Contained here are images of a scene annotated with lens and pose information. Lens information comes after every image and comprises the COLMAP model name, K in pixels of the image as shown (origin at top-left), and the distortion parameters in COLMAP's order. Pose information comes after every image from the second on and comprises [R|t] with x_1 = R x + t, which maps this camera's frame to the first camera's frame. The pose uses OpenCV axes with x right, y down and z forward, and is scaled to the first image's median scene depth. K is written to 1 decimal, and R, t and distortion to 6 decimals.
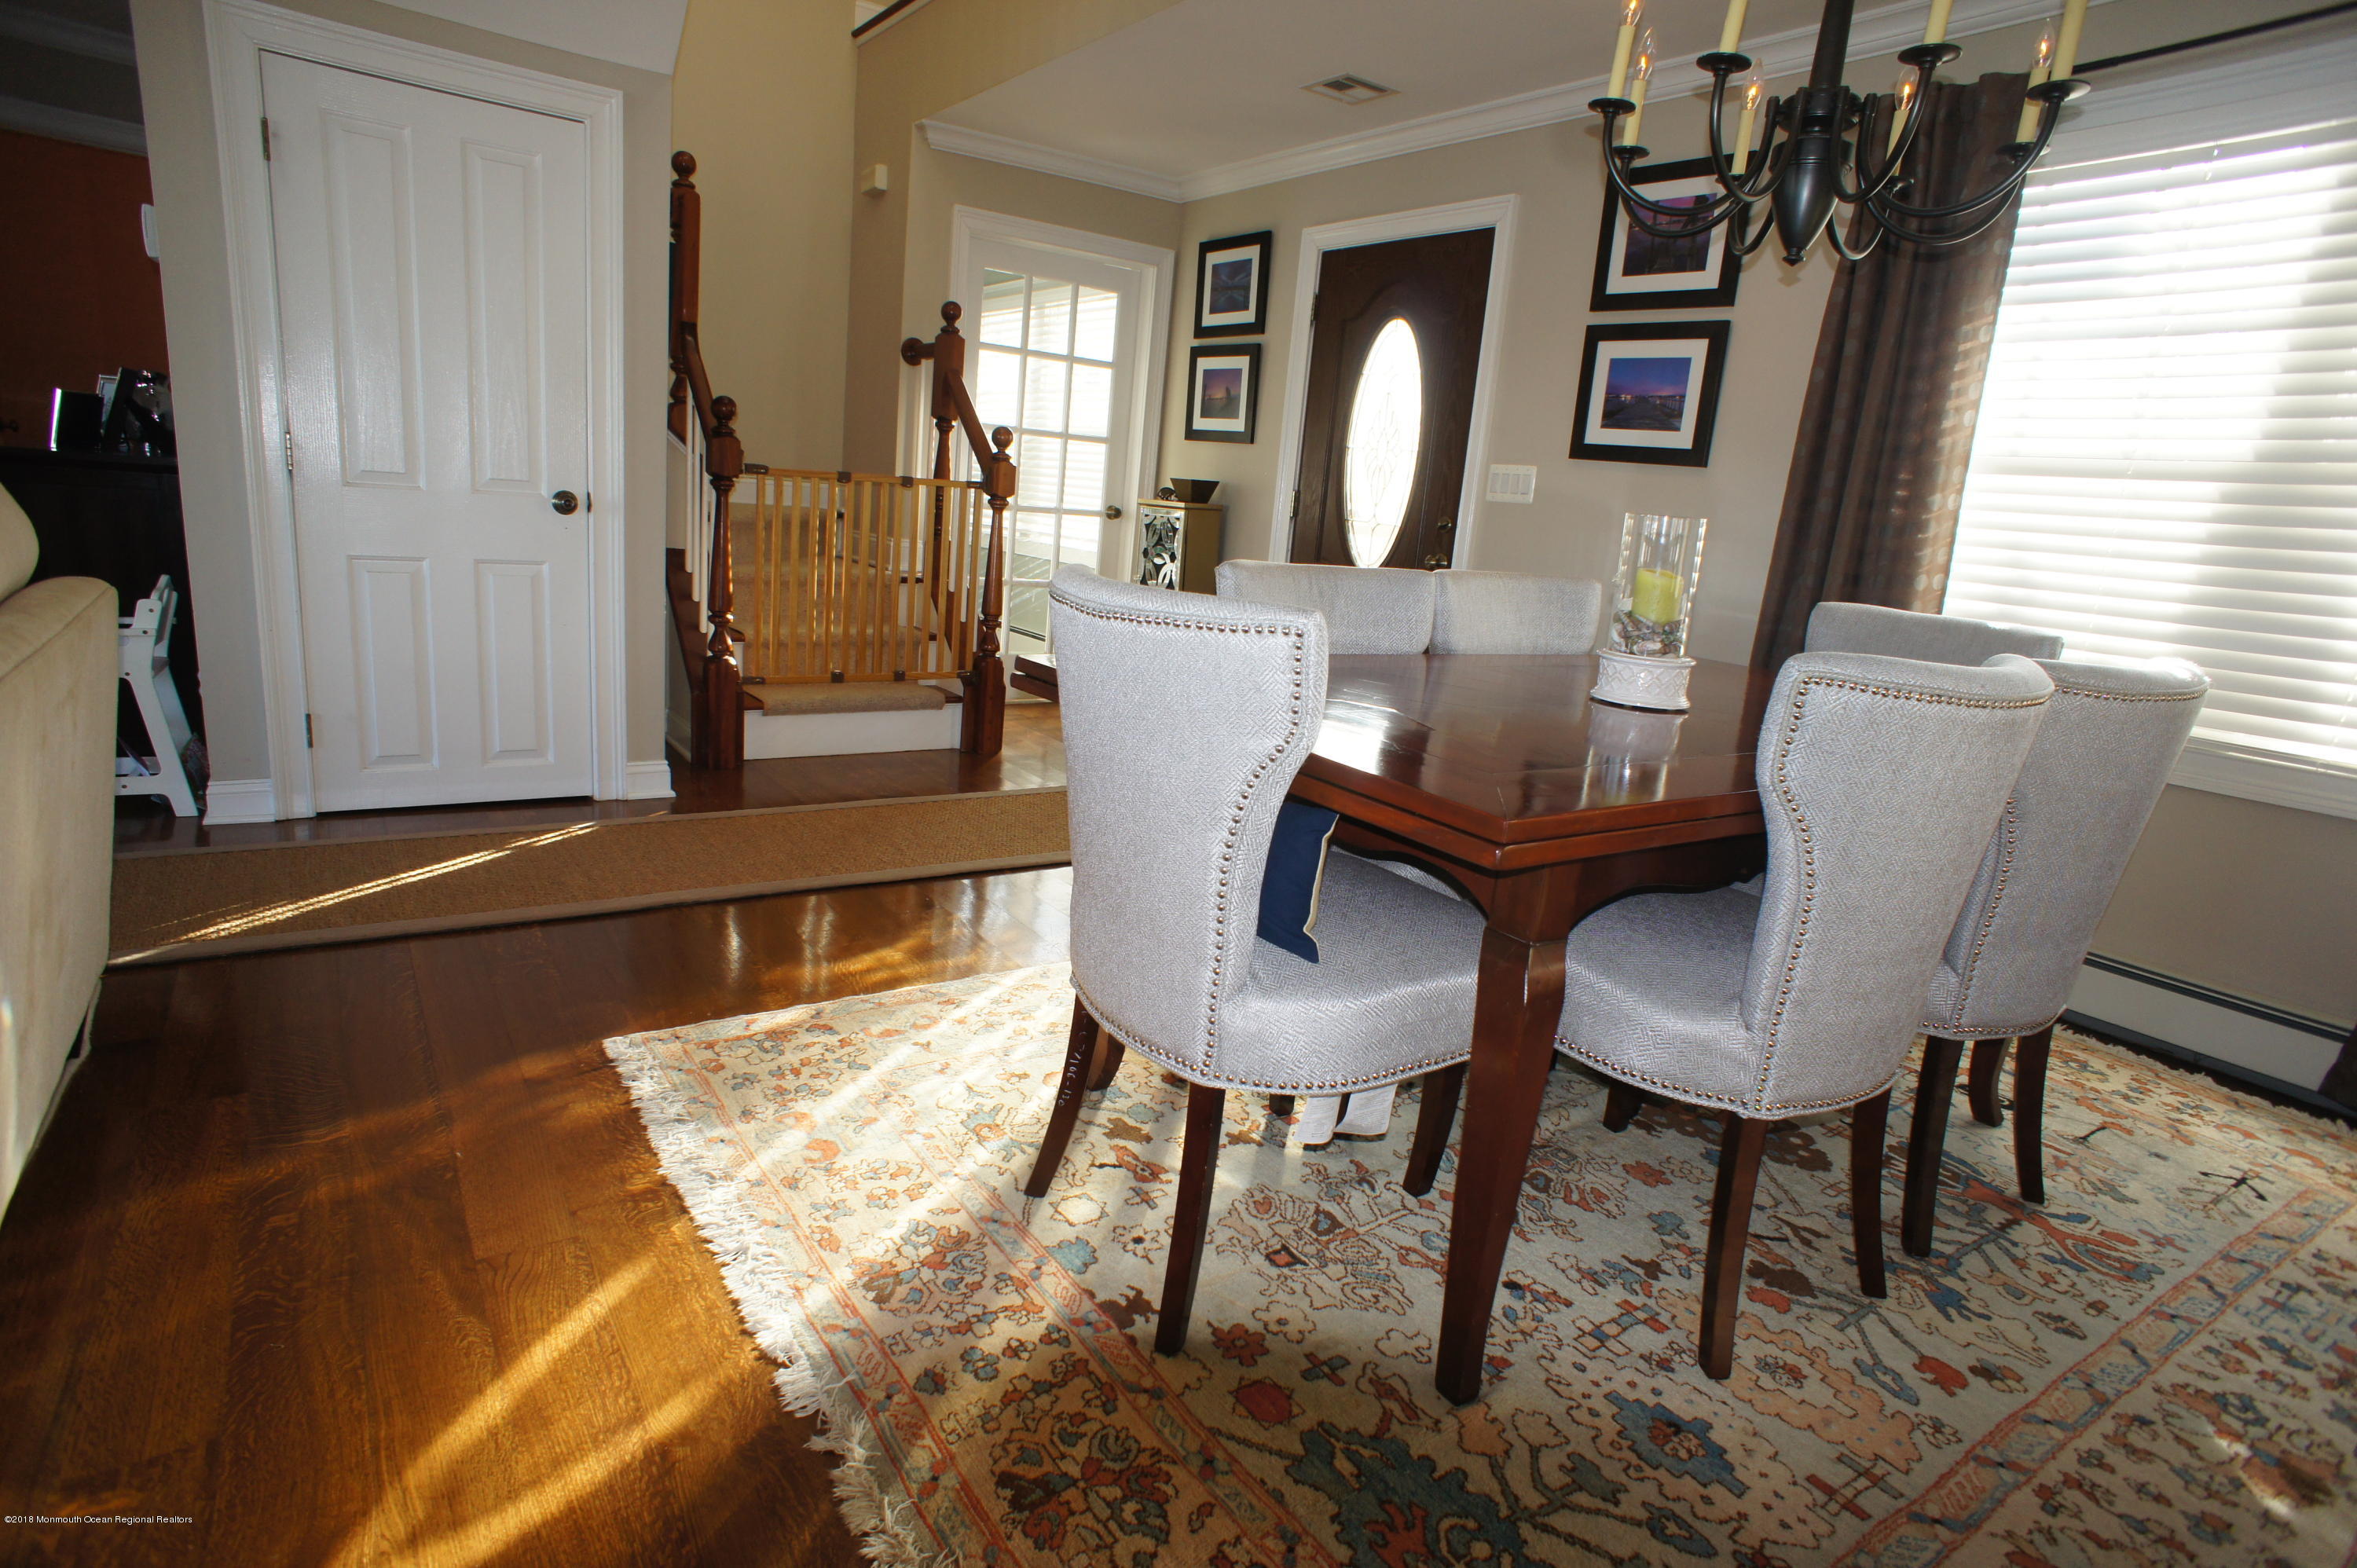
lens RADIAL K [[1242.5, 0, 1172.5], [0, 1242.5, 774.8], [0, 0, 1]] dist [-0.071419, 0.046564]
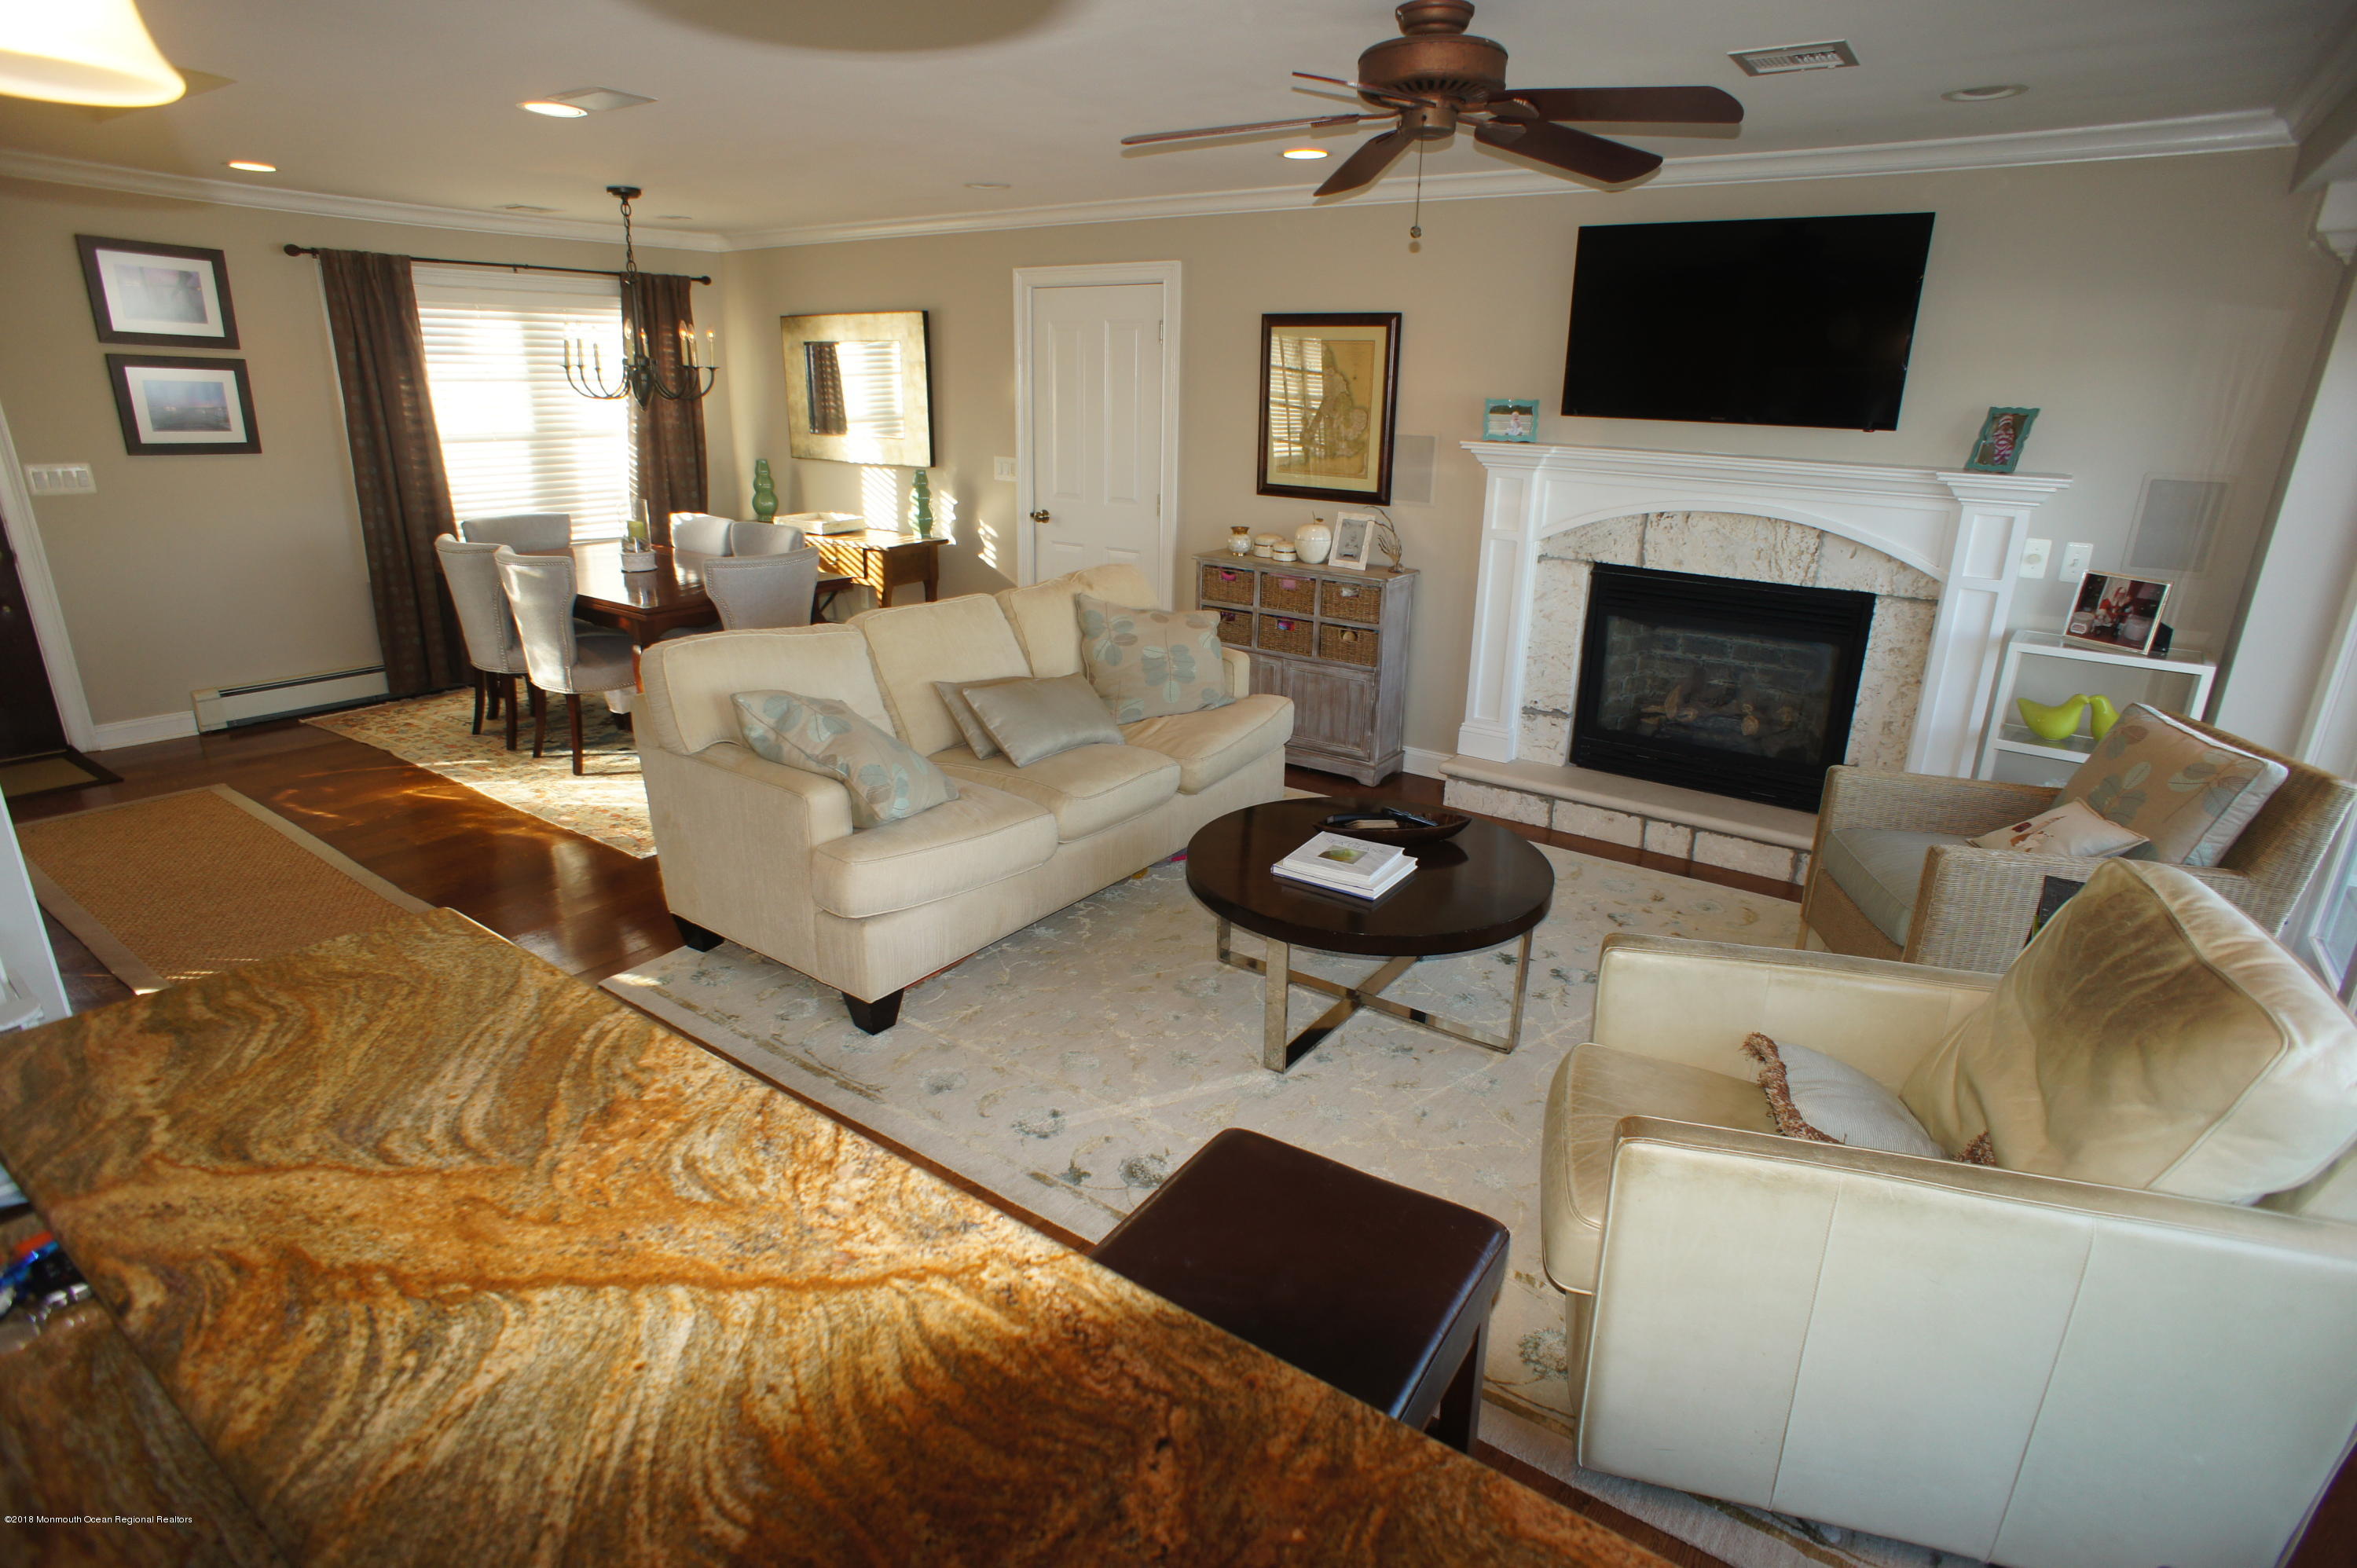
lens RADIAL K [[1242.5, 0, 1172.5], [0, 1242.5, 774.8], [0, 0, 1]] dist [-0.071419, 0.046564]
pose [[-0.318610, -0.376255, 0.870011, -1.991944], [0.164695, 0.881909, 0.441714, -0.517568], [-0.933468, 0.284021, -0.219017, 0.475642]]
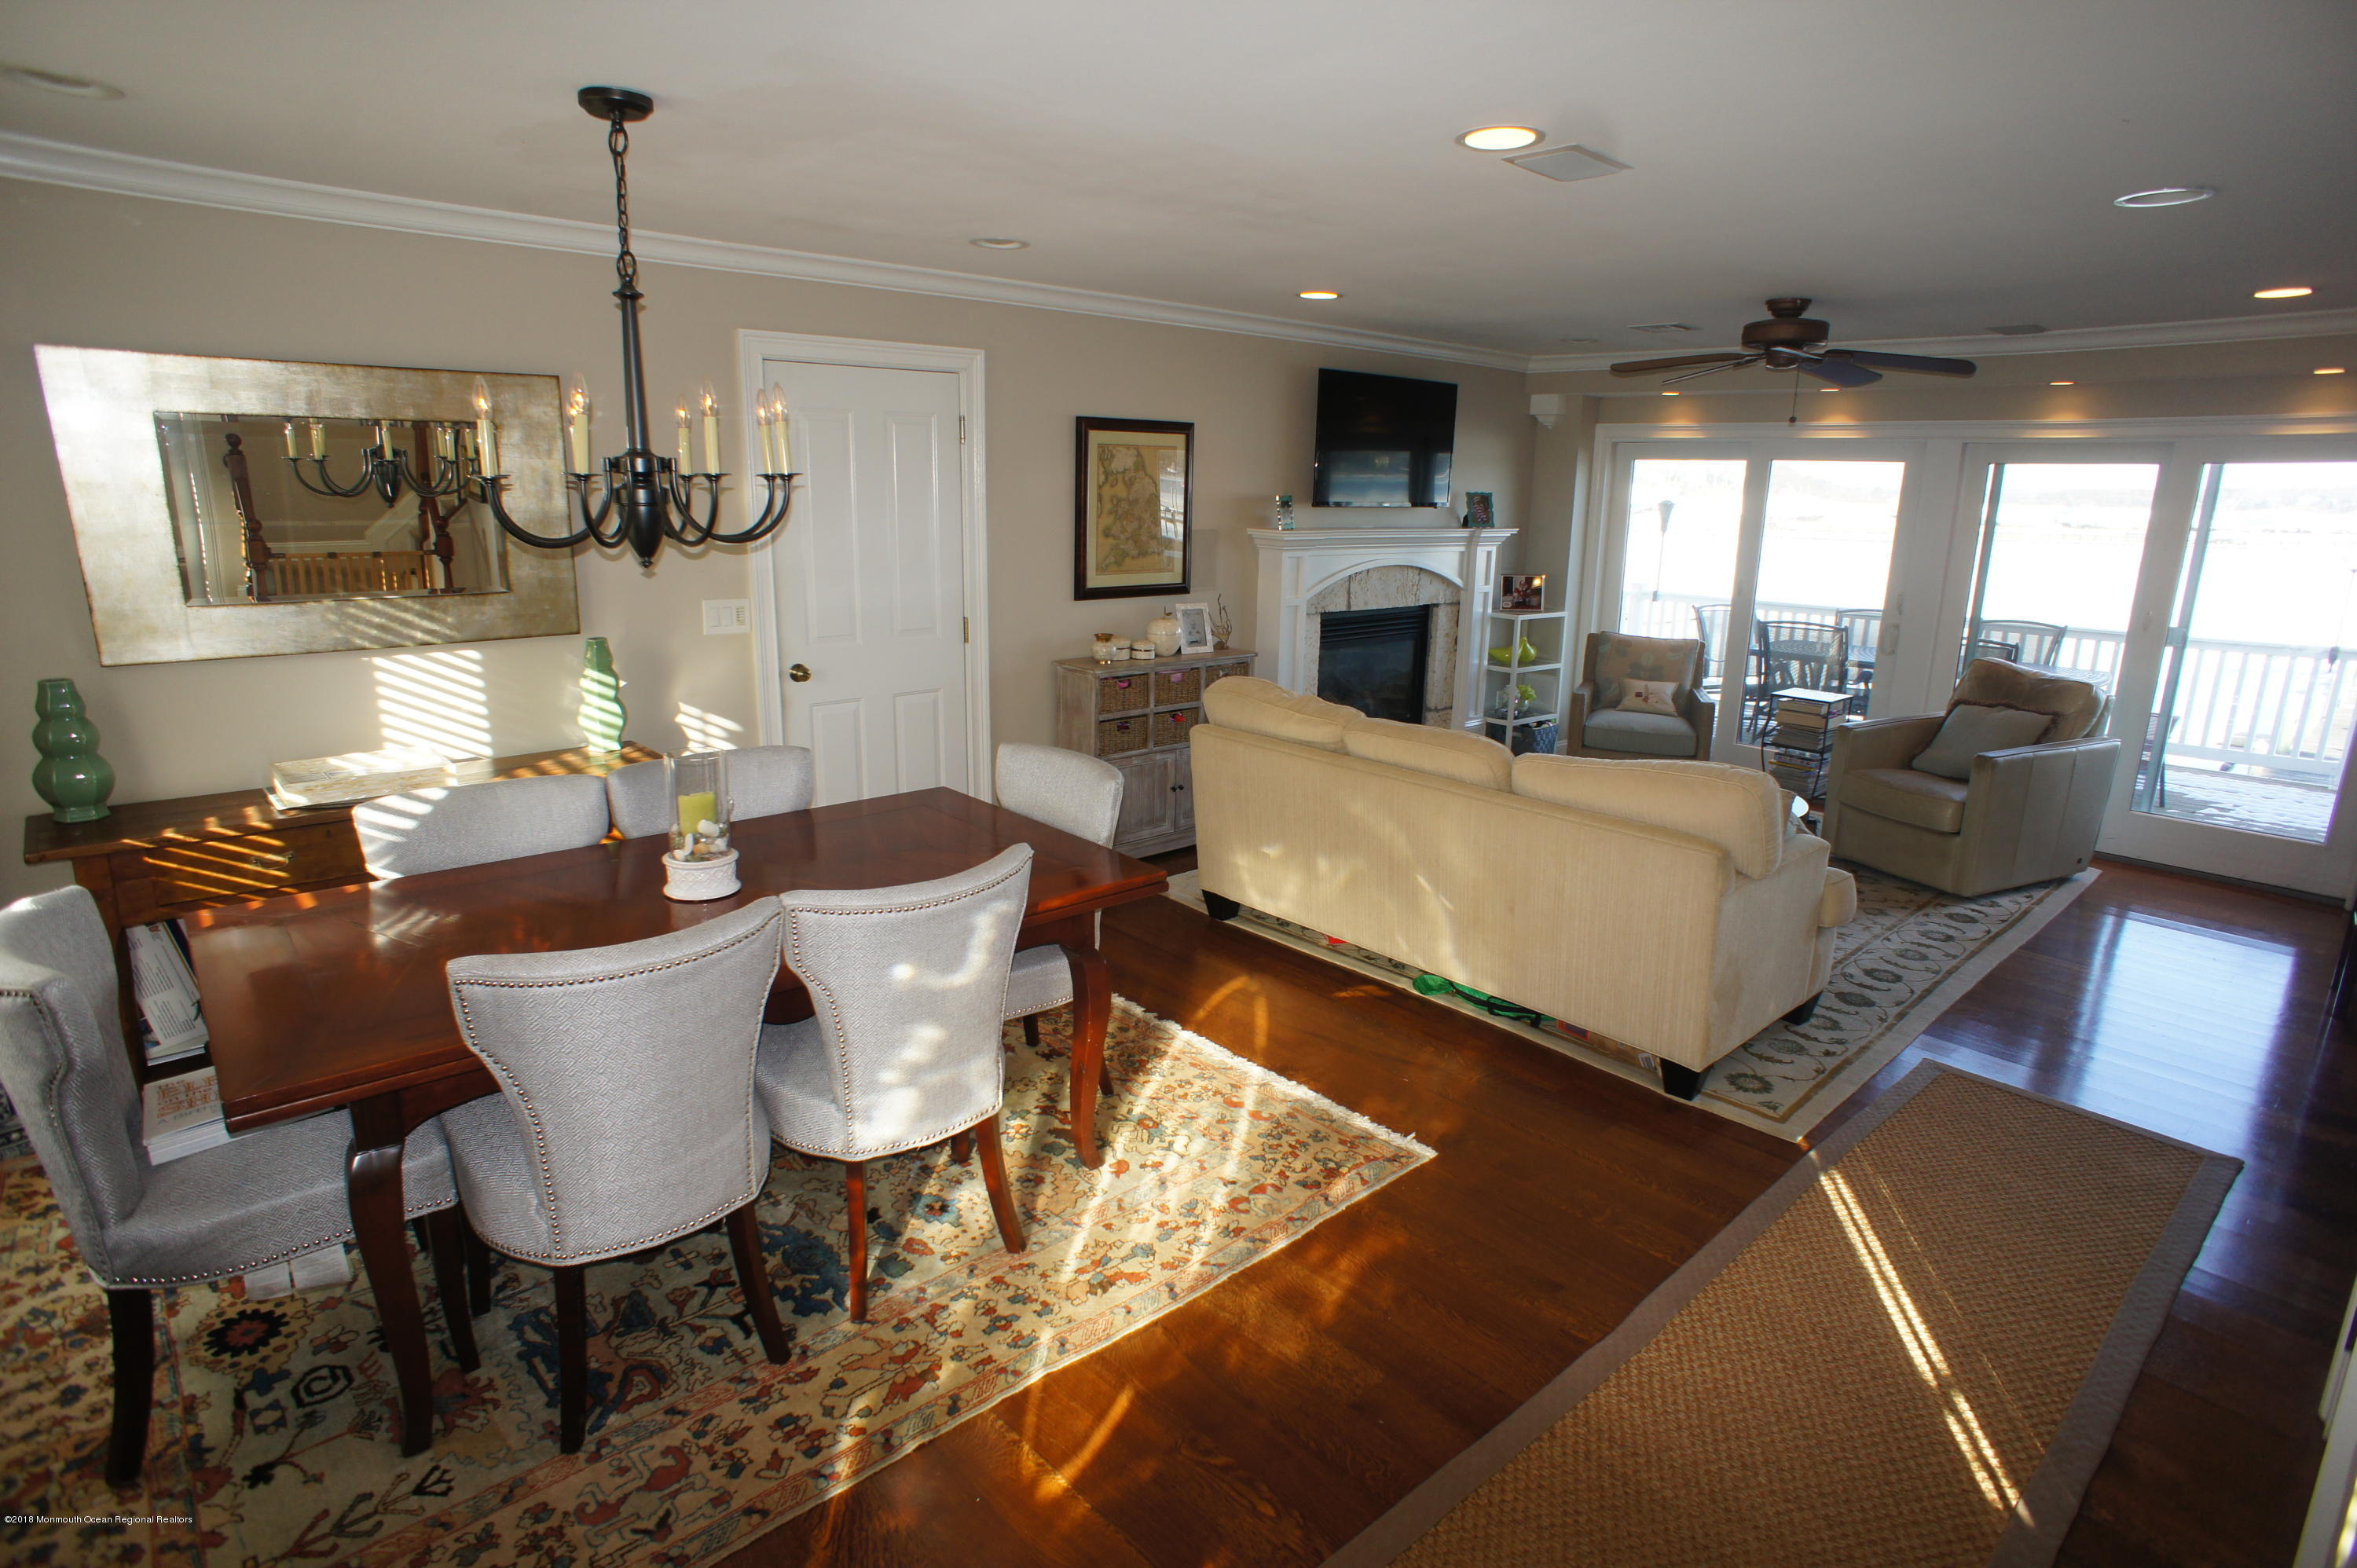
lens RADIAL K [[1242.5, 0, 1172.5], [0, 1242.5, 774.8], [0, 0, 1]] dist [-0.071419, 0.046564]
pose [[-0.988287, -0.072133, -0.134482, 0.054230], [-0.123805, 0.894206, 0.430195, -0.621057], [0.089223, 0.441805, -0.892663, 1.686908]]
